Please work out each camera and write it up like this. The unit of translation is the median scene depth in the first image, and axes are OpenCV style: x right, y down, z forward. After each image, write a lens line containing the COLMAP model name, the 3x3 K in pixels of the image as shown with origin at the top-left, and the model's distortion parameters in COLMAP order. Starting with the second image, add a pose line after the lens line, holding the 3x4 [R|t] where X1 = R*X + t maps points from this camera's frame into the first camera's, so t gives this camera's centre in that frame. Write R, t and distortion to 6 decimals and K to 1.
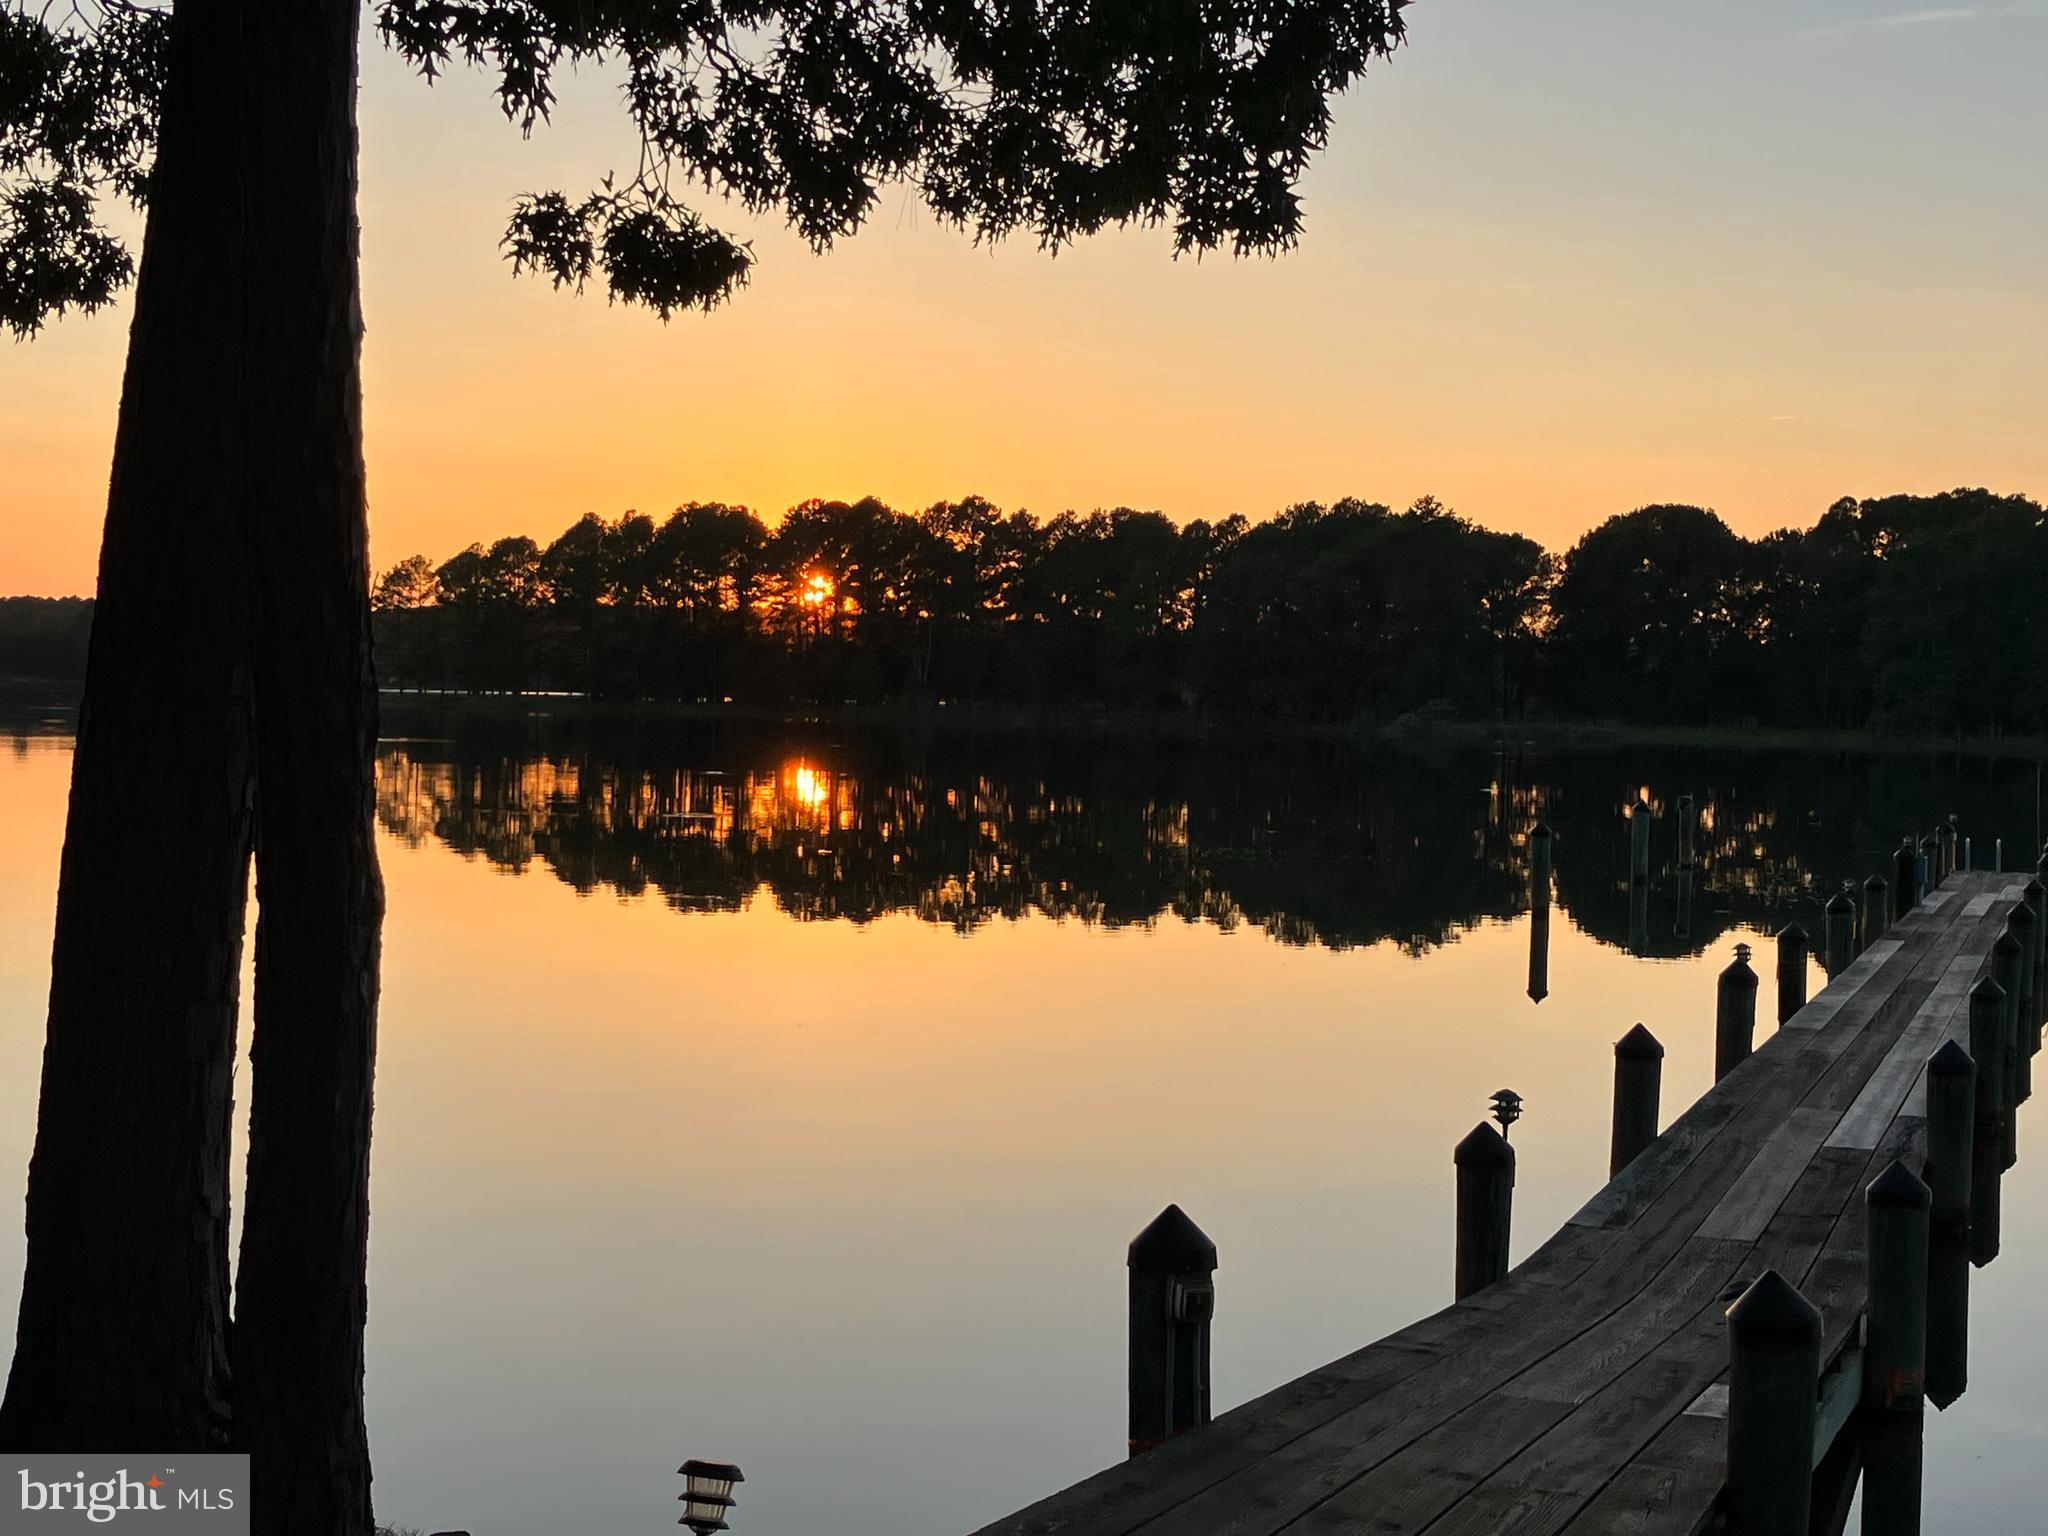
lens RADIAL K [[3089.1, 0, 1023.3], [0, 3089.1, 768.6], [0, 0, 1]] dist [0.078754, 0.000000]
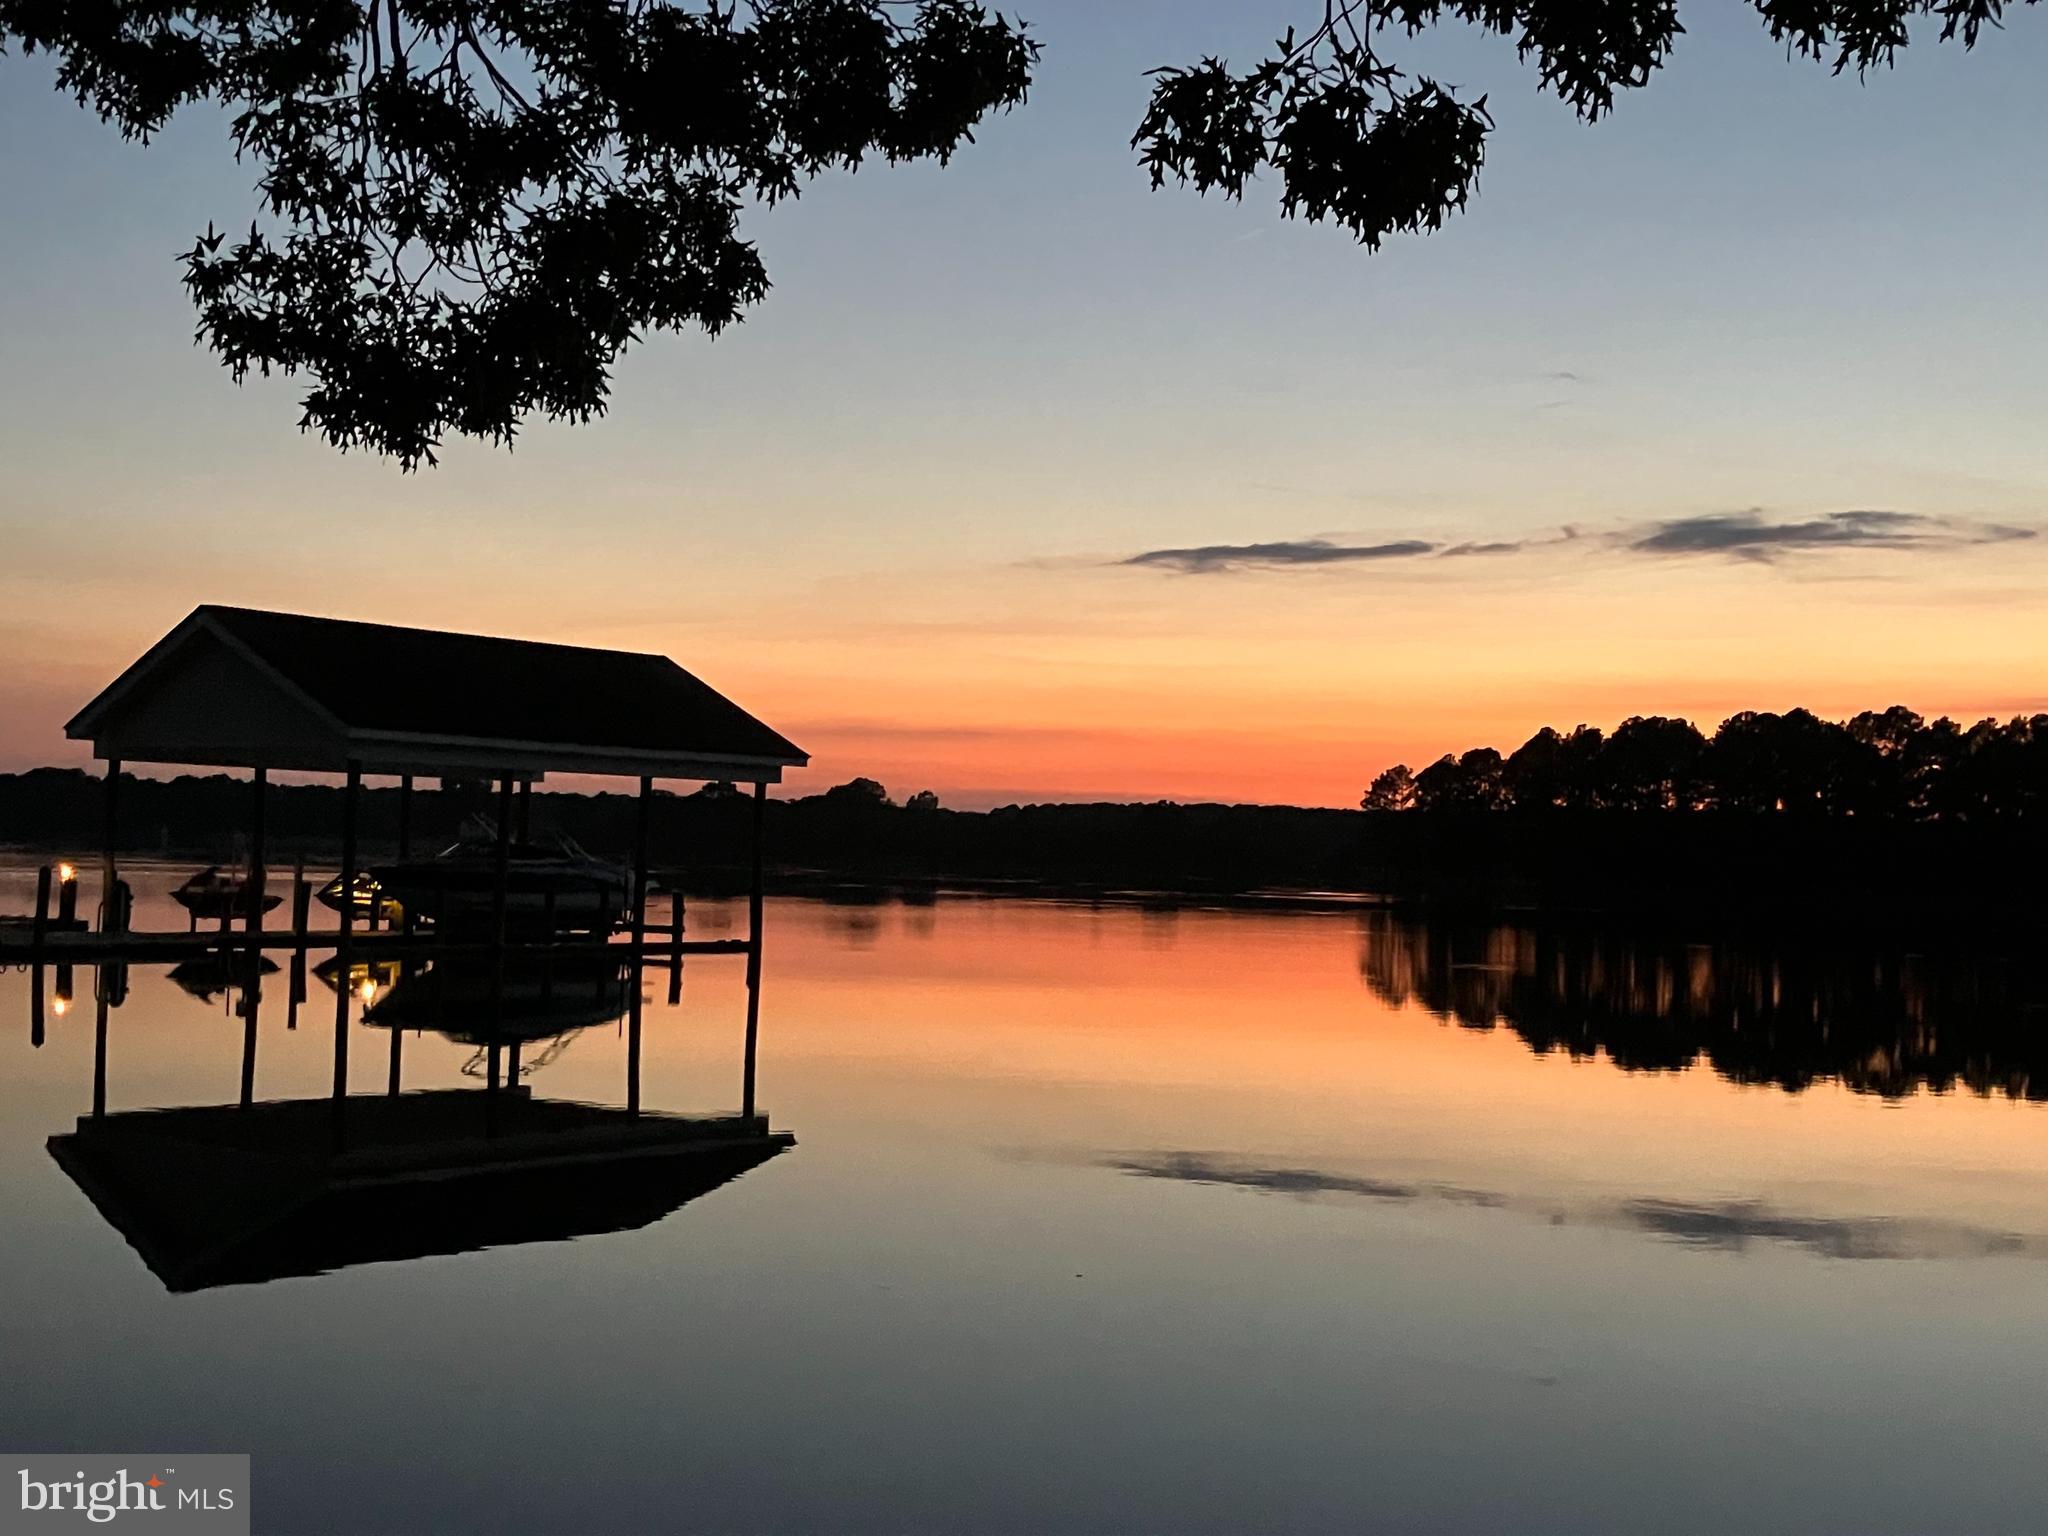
lens RADIAL K [[2614.6, 0, 1021.3], [0, 2614.6, 780.0], [0, 0, 1]] dist [0.063135, 0.000000]
pose [[0.943570, -0.008215, -0.331071, 0.001187], [-0.012686, 0.998062, -0.060923, 0.003242], [0.330930, 0.061685, 0.941637, 0.102061]]
